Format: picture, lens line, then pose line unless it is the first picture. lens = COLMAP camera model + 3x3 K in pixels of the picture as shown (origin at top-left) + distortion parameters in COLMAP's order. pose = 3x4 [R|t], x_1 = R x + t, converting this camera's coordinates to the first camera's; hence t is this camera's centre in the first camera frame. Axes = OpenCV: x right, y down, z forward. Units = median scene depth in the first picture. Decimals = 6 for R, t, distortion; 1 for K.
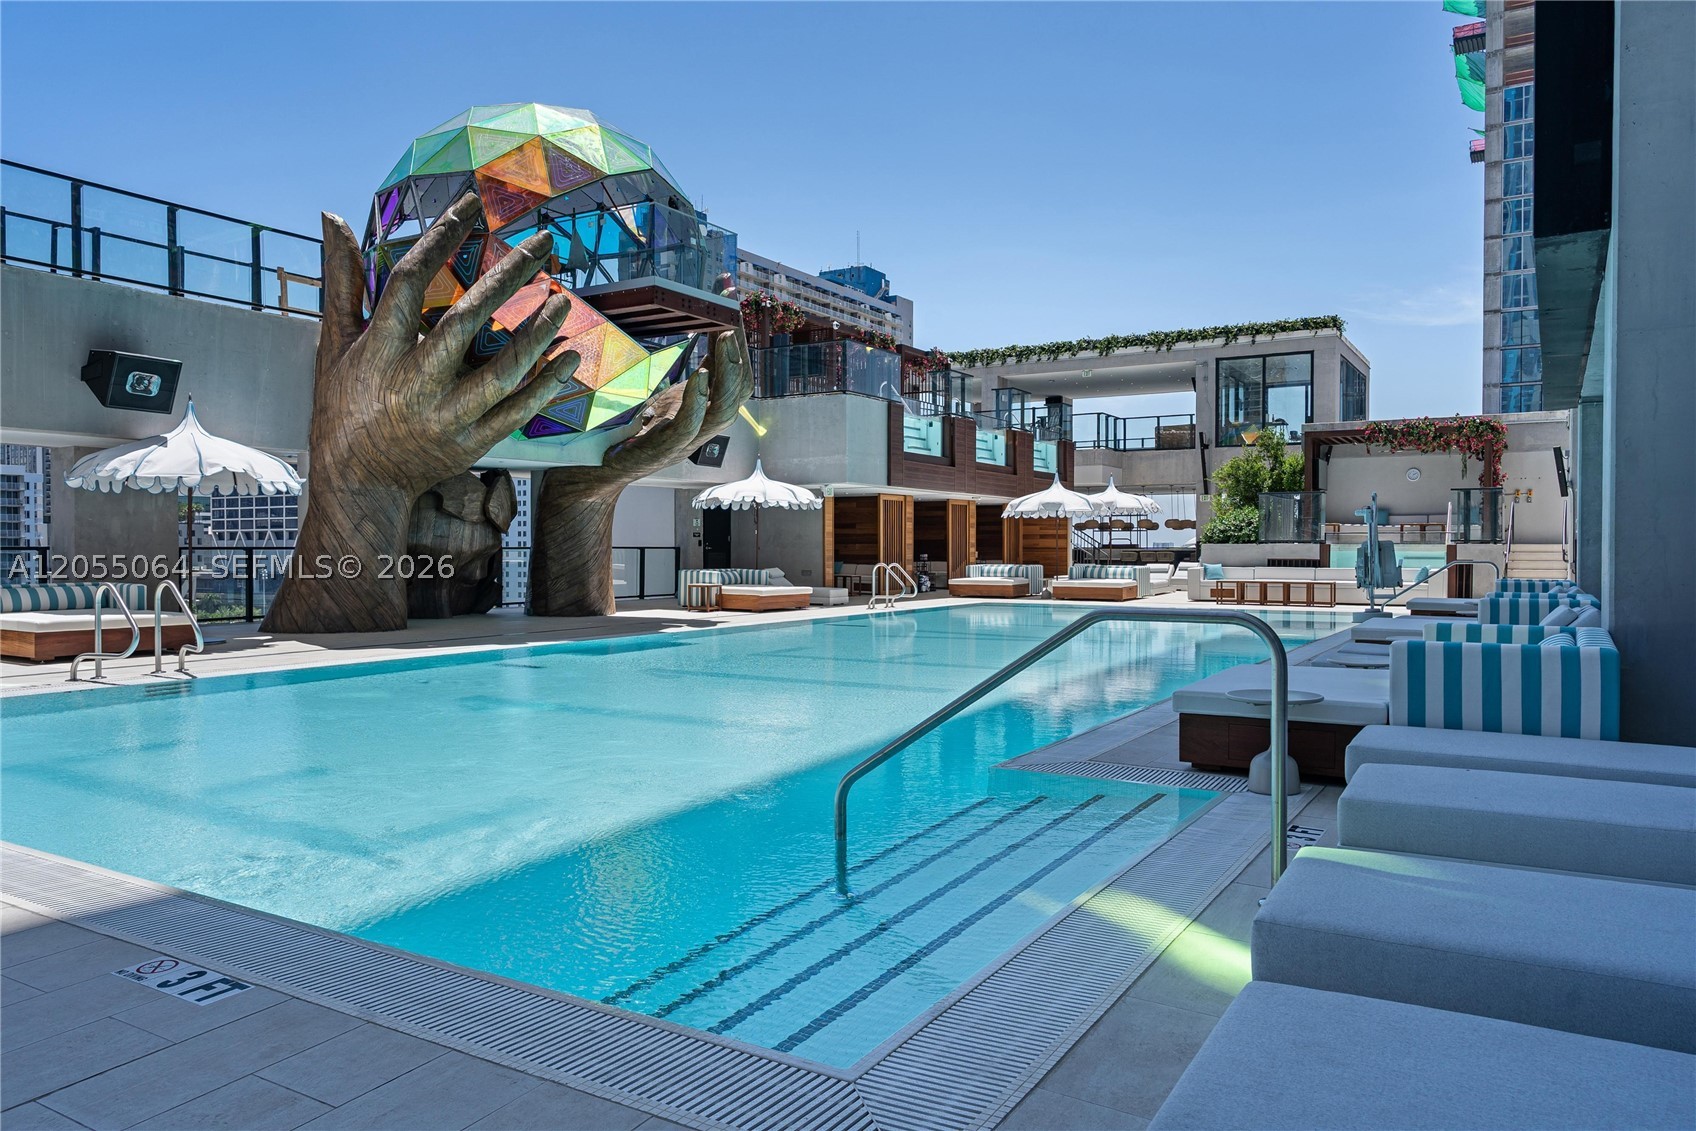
lens RADIAL K [[1157.1, 0, 846.2], [0, 1157.1, 556.7], [0, 0, 1]] dist [-0.002812, 0.002904]
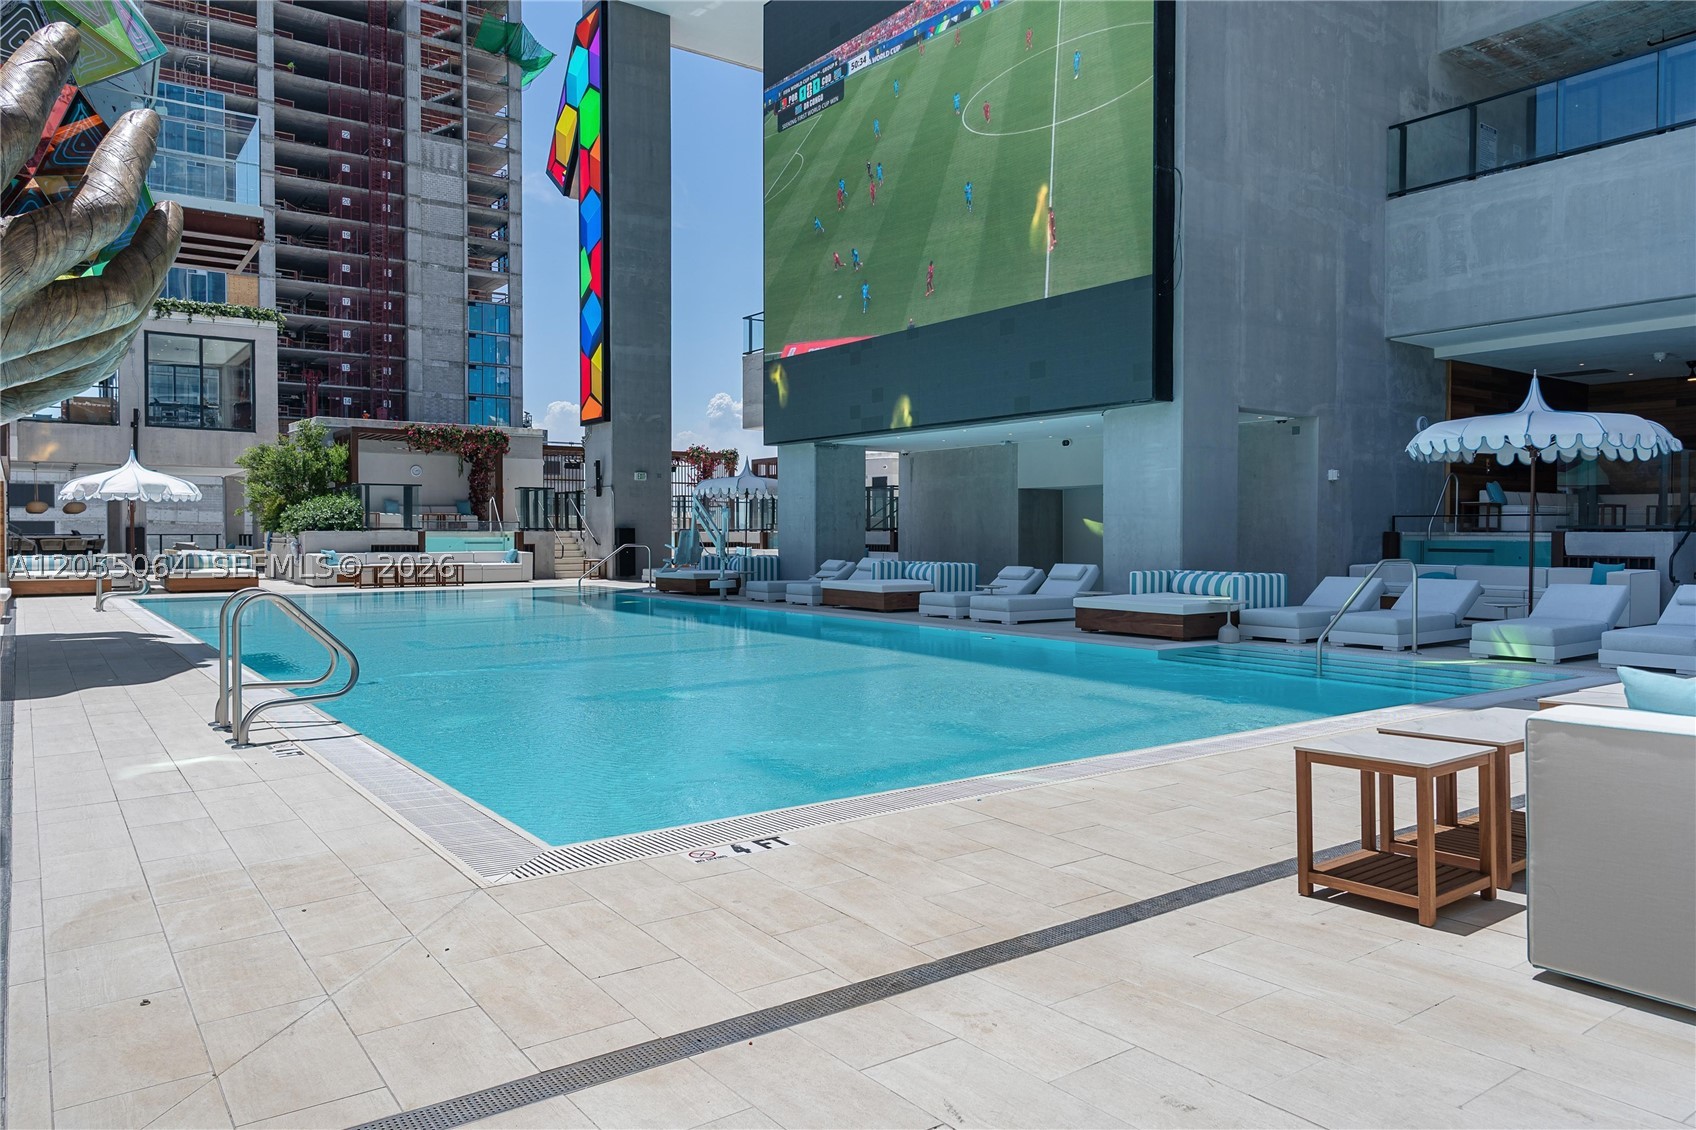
lens RADIAL K [[1148.2, 0, 848.0], [0, 1148.2, 534.6], [0, 0, 1]] dist [0.003132, 0.000673]
pose [[0.396730, -0.002230, 0.917933, -0.431872], [0.008492, 0.999963, -0.001240, -0.002763], [-0.917896, 0.008287, 0.396734, 0.169011]]
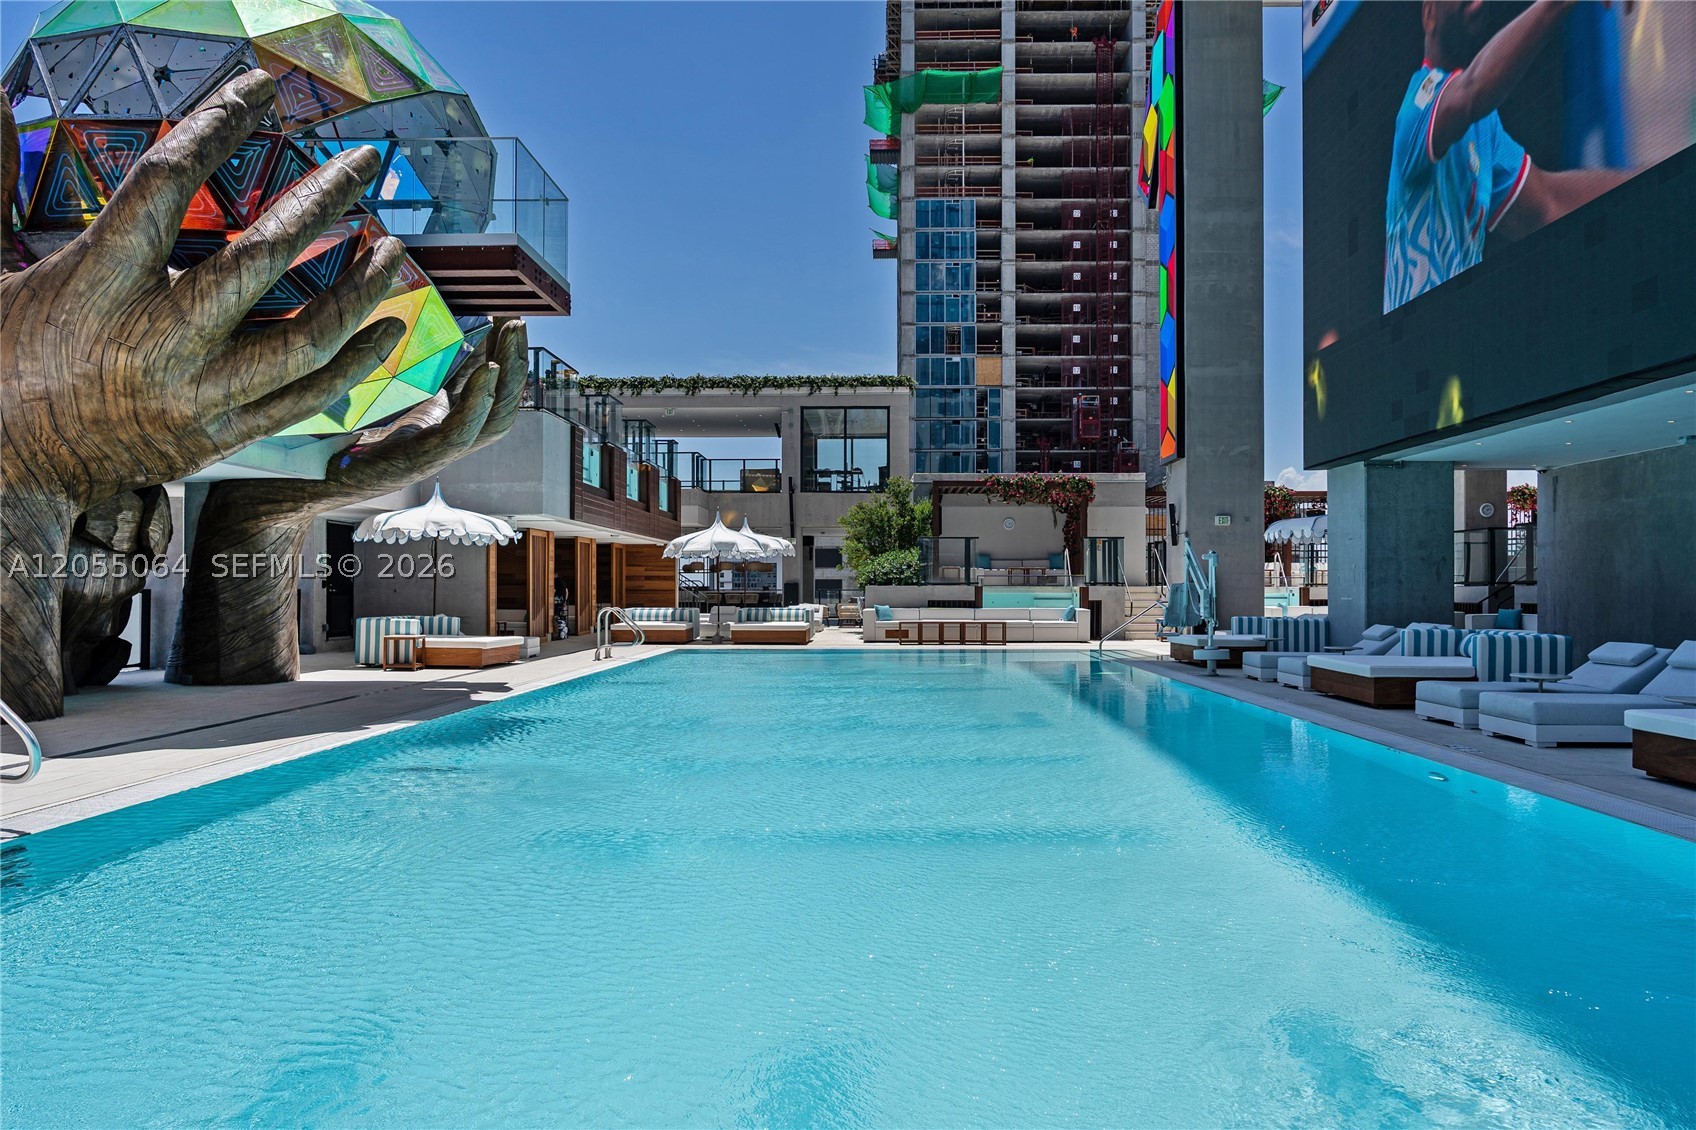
lens RADIAL K [[1133.6, 0, 864.6], [0, 1133.6, 573.2], [0, 0, 1]] dist [0.000819, 0.000384]
pose [[0.866637, 0.006636, 0.498896, -0.193375], [0.004694, 0.999759, -0.021454, -0.000895], [-0.498918, 0.020934, 0.866397, 0.138546]]
